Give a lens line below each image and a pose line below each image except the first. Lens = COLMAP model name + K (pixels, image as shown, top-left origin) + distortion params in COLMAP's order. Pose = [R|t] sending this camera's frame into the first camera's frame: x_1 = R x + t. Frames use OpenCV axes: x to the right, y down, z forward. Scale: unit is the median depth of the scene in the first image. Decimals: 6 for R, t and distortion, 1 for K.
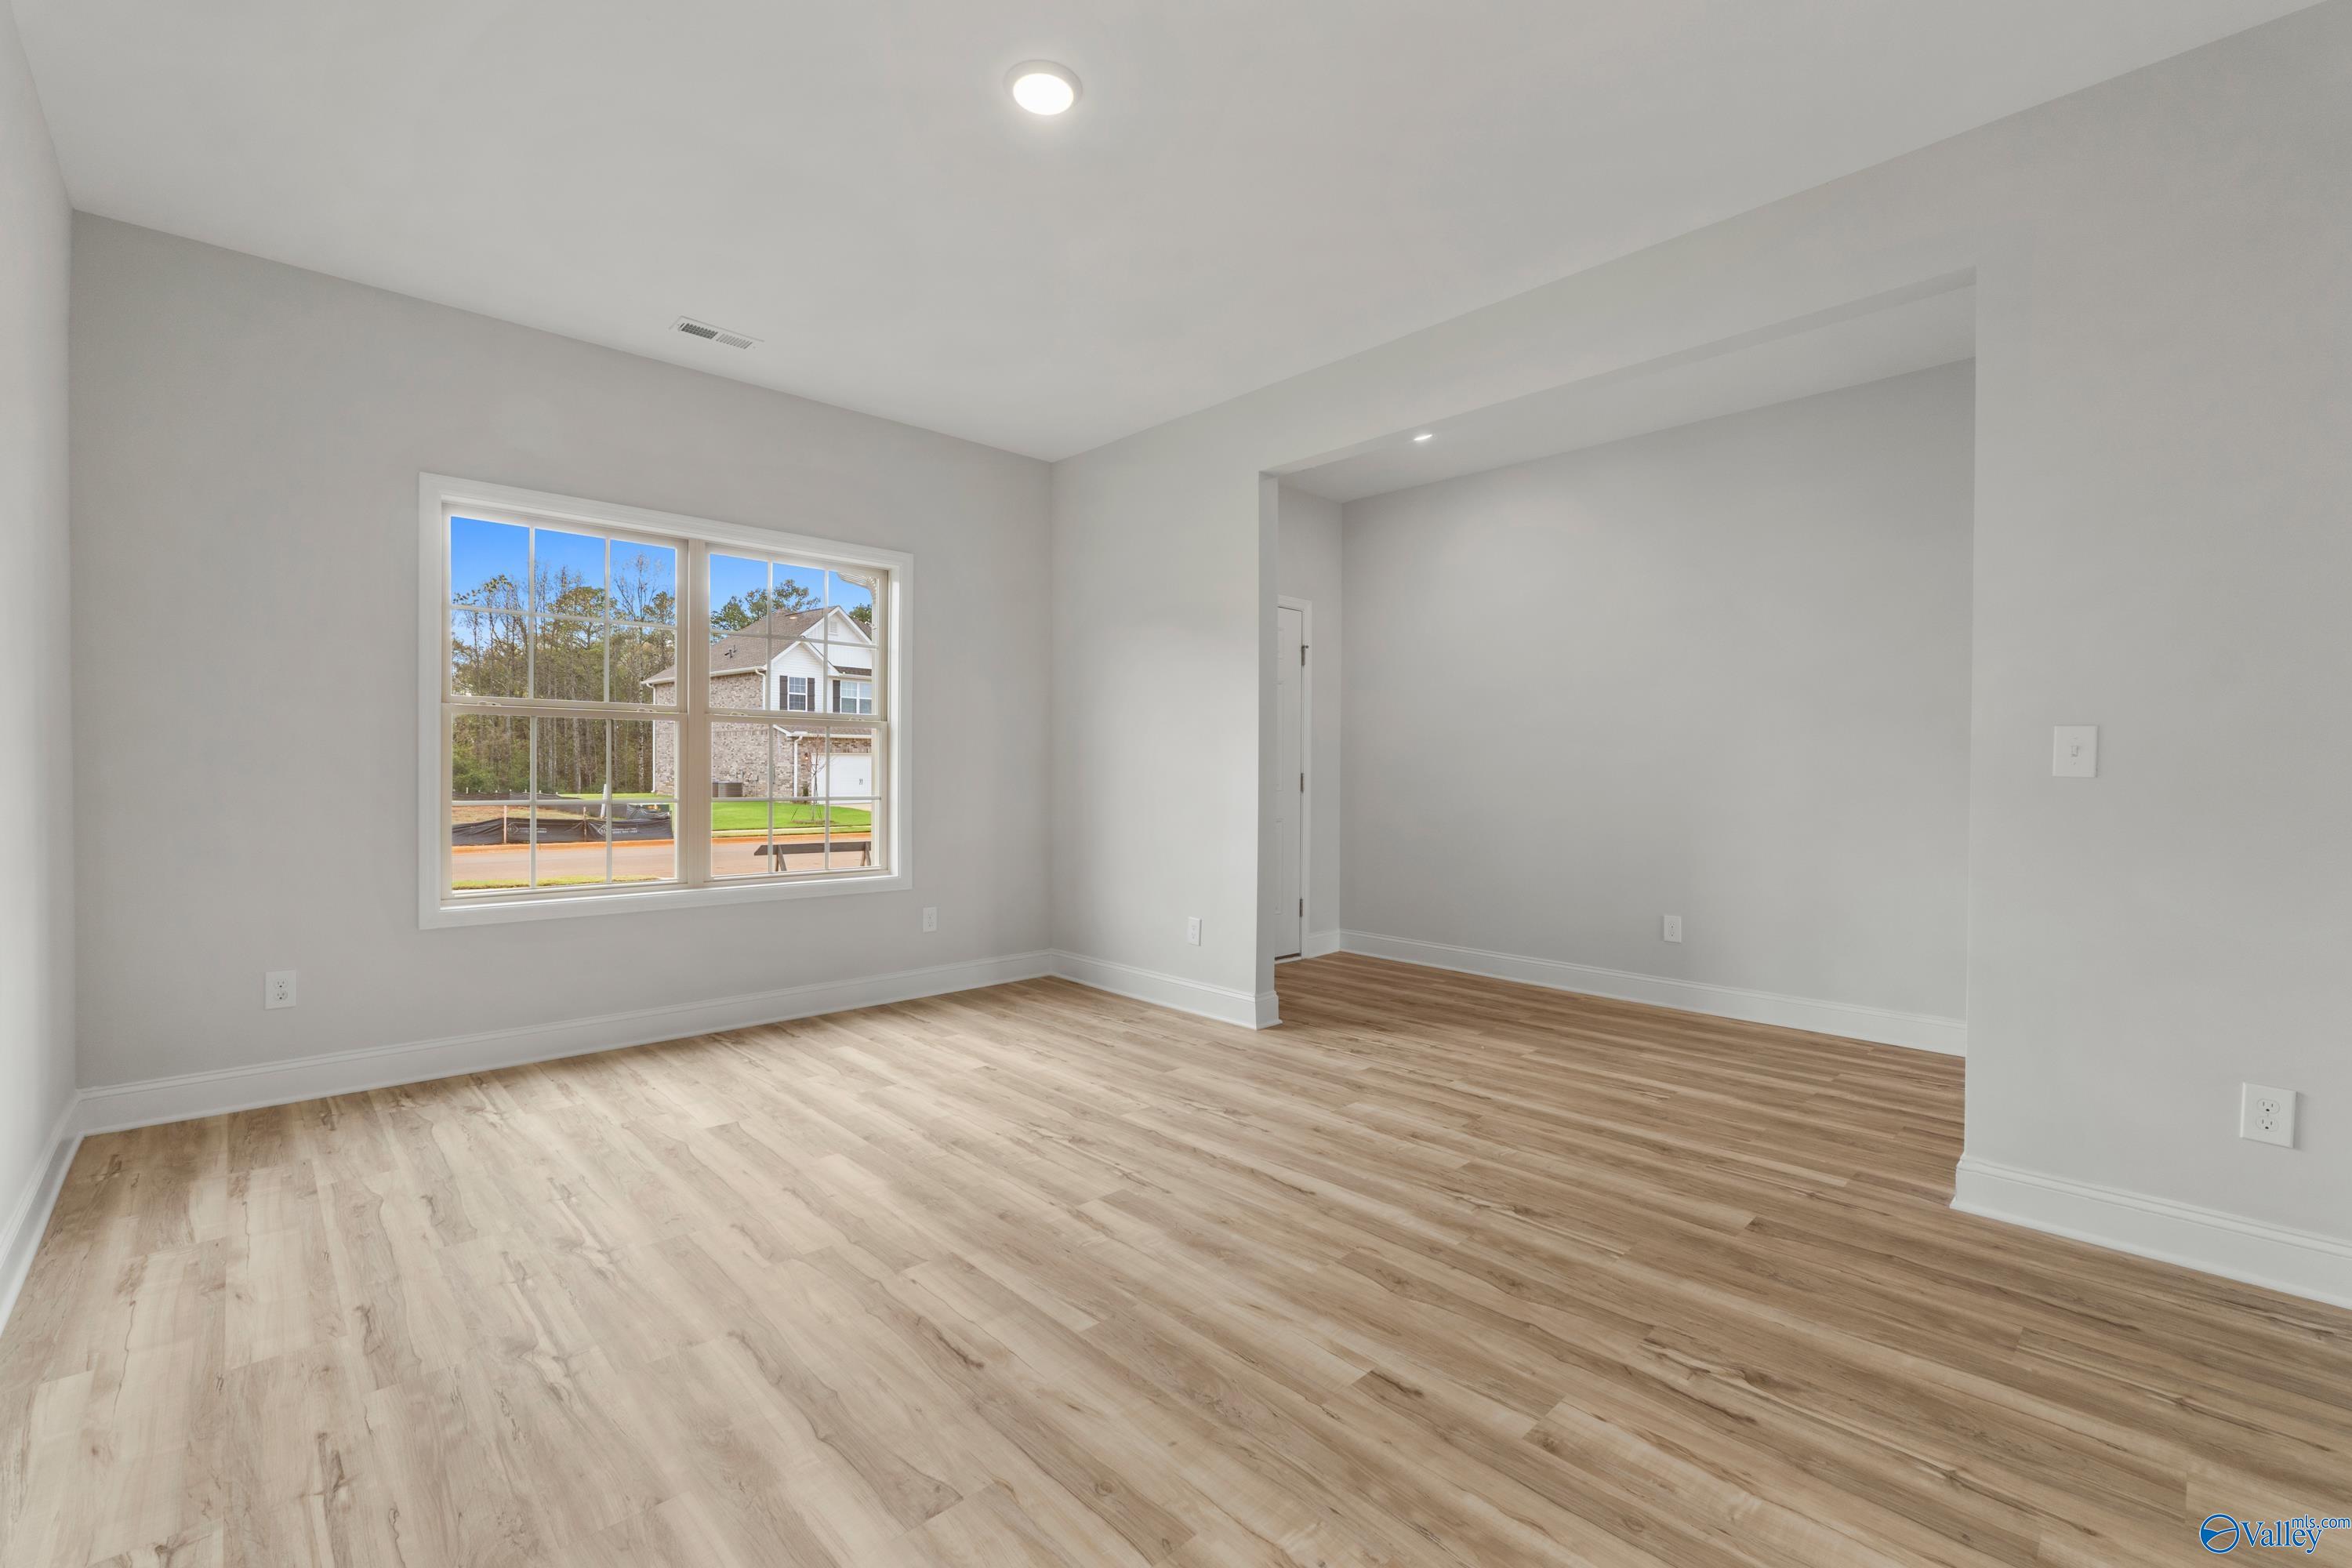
lens RADIAL K [[990.4, 0, 1179.9], [0, 990.4, 806.0], [0, 0, 1]] dist [-0.009984, 0.000731]
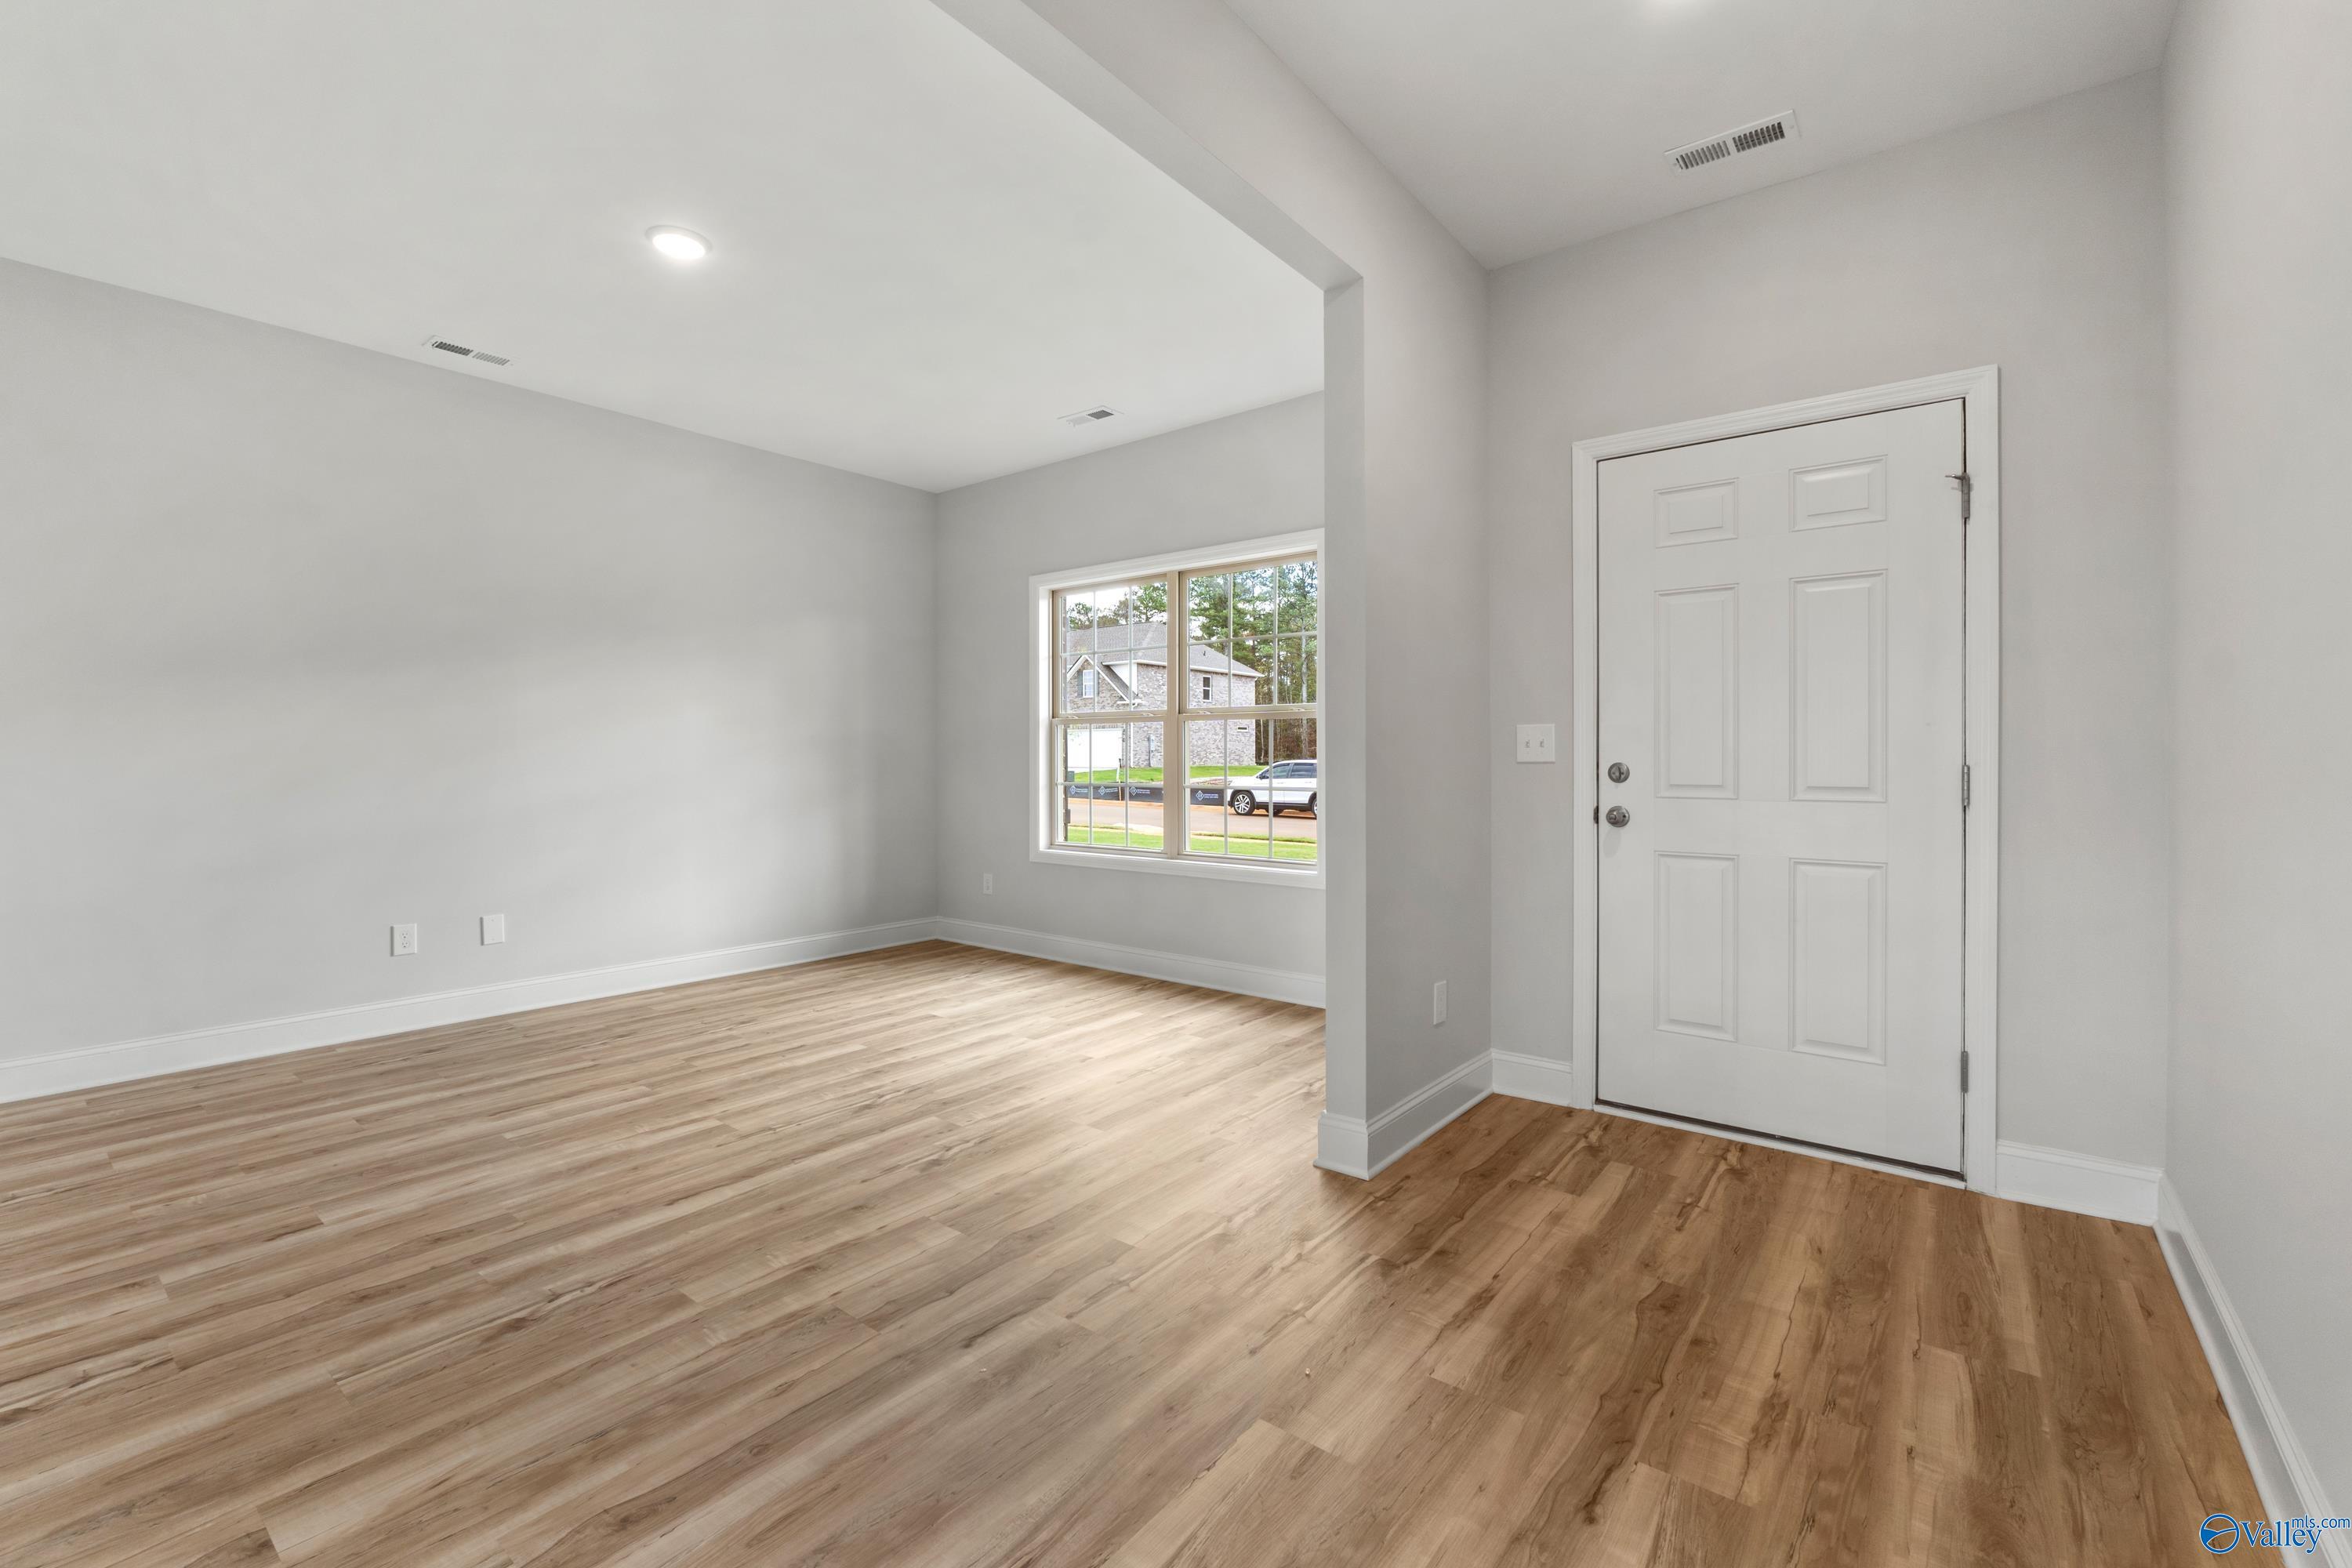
lens RADIAL K [[990.4, 0, 1171.8], [0, 990.4, 777.2], [0, 0, 1]] dist [-0.009984, 0.000731]
pose [[0.142500, 0.012712, -0.989713, 1.104037], [-0.034988, 0.999357, 0.007798, -0.038796], [0.989176, 0.033517, 0.142853, 1.298120]]
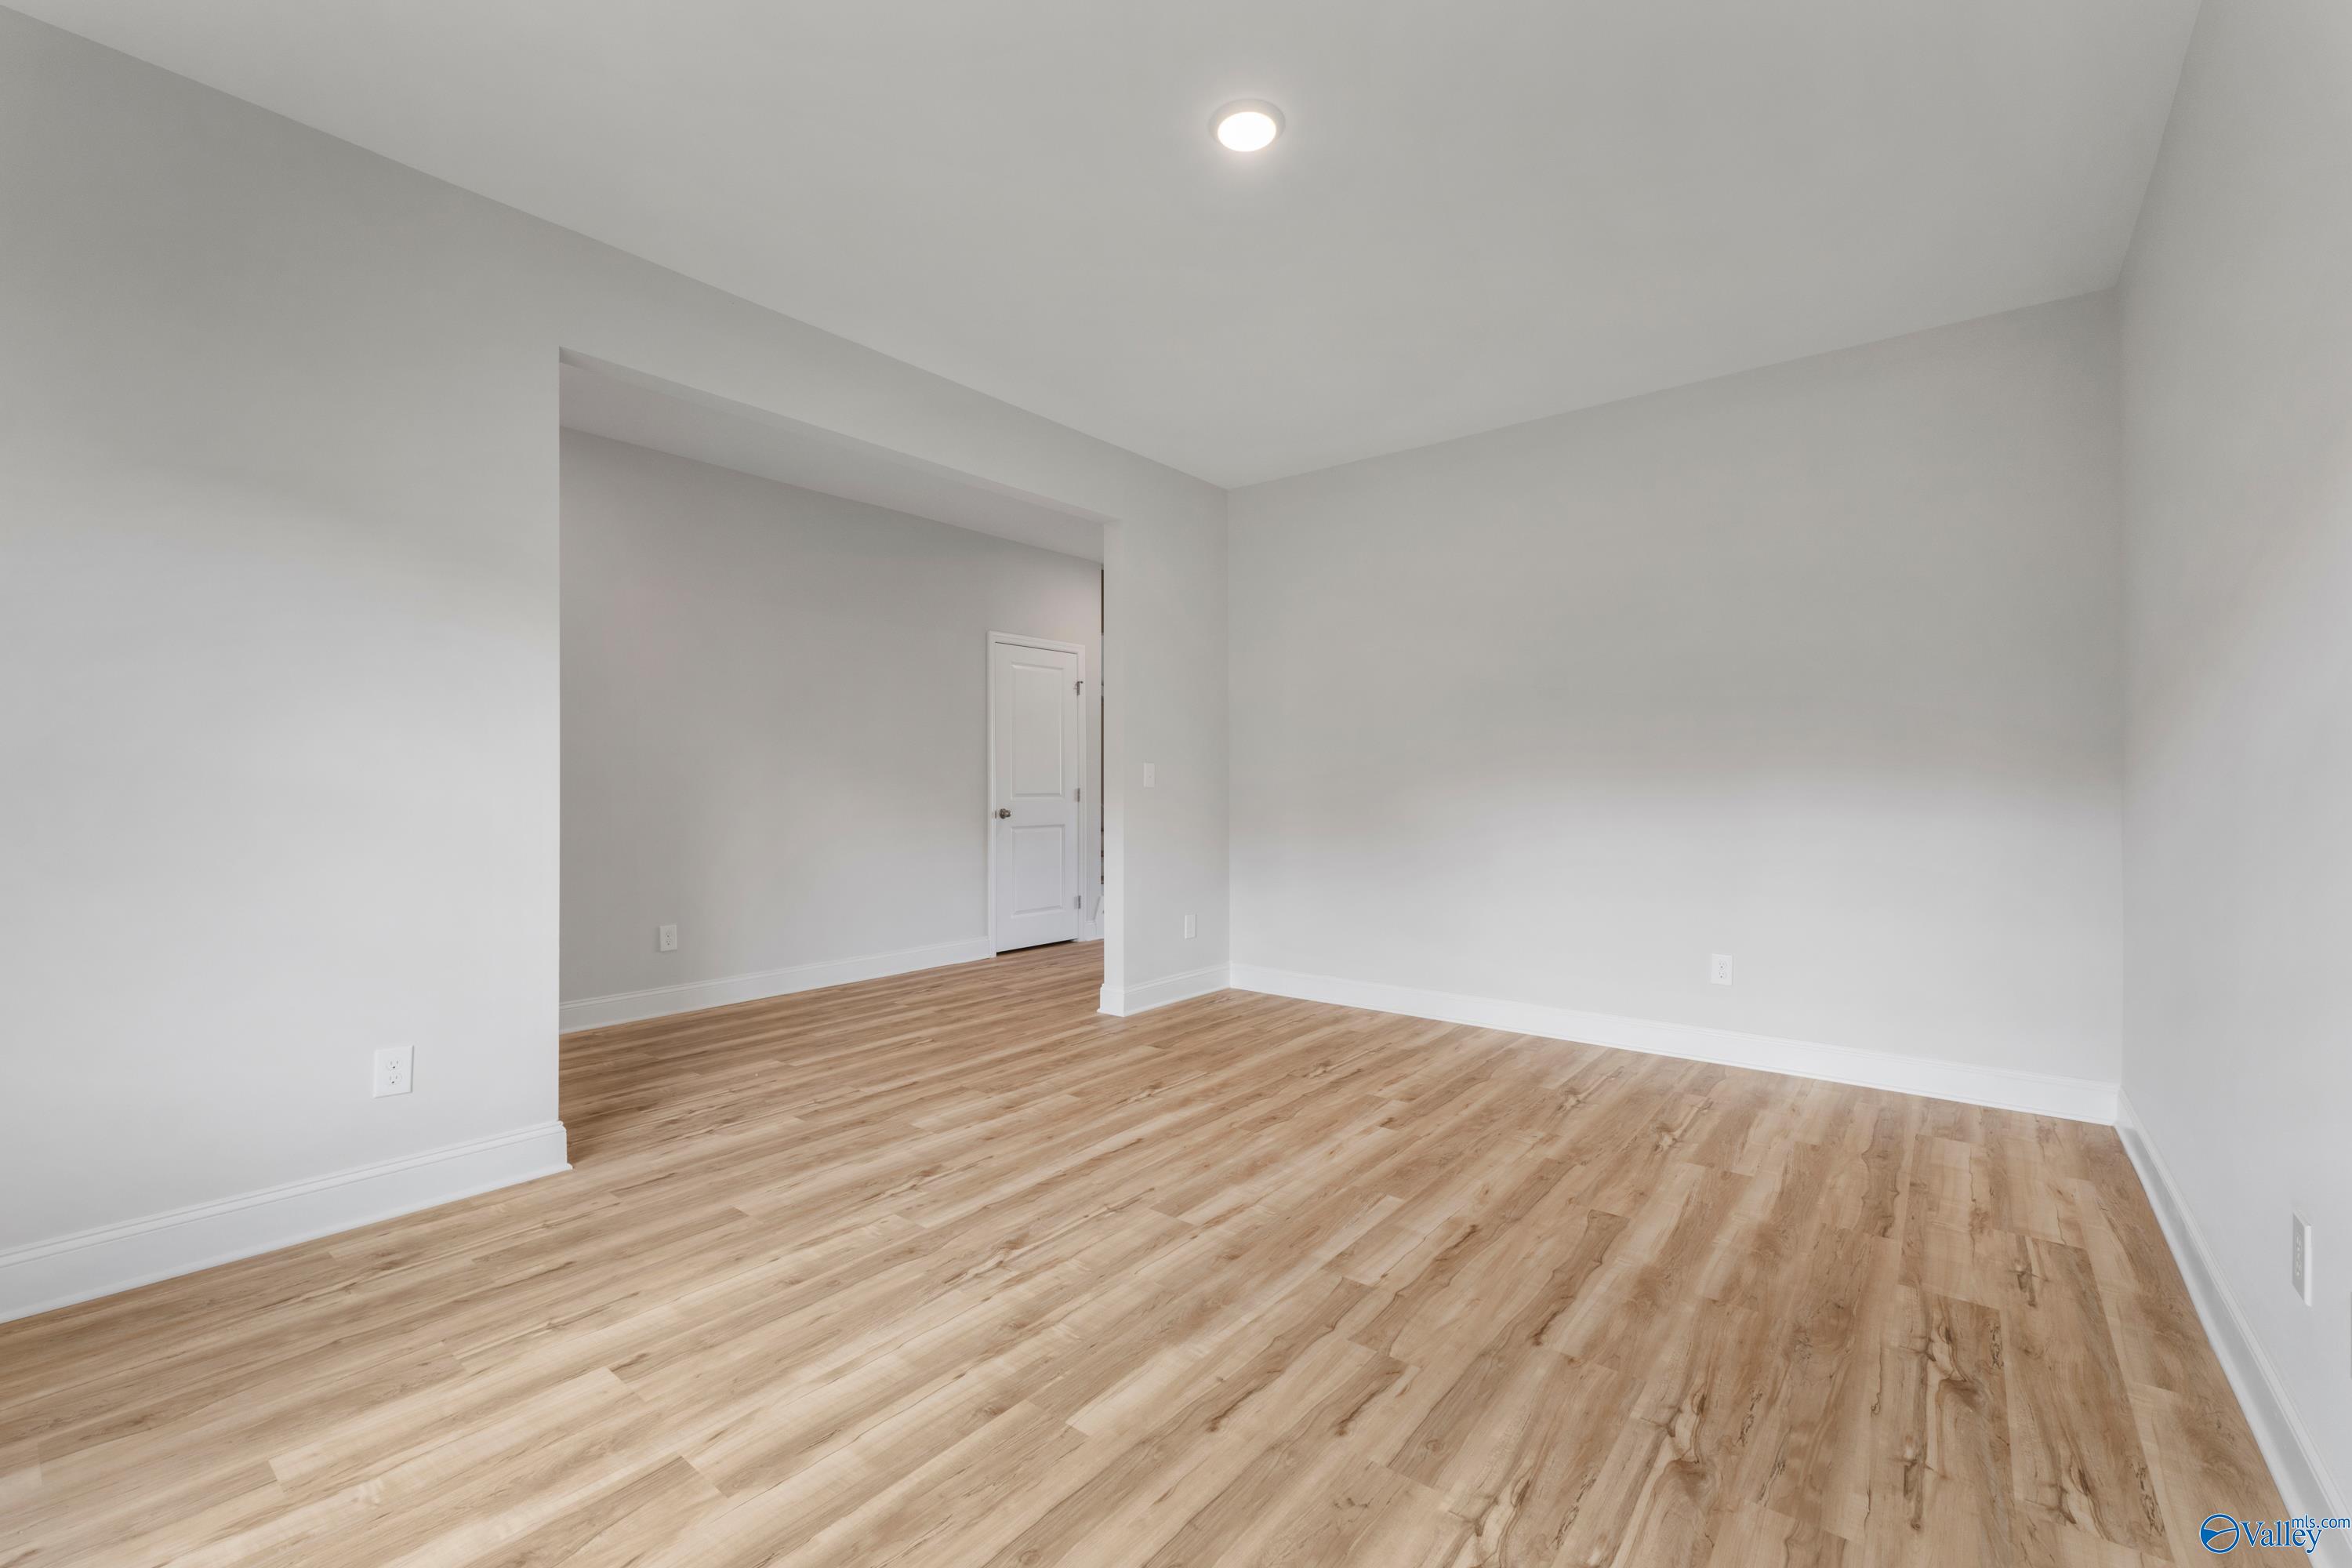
lens RADIAL K [[990.4, 0, 1168.3], [0, 990.4, 771.4], [0, 0, 1]] dist [-0.009984, 0.000731]
pose [[-0.129835, 0.008315, 0.991501, -1.027674], [0.035972, 0.999346, -0.003670, -0.042743], [-0.990883, 0.035190, -0.130049, 1.081947]]
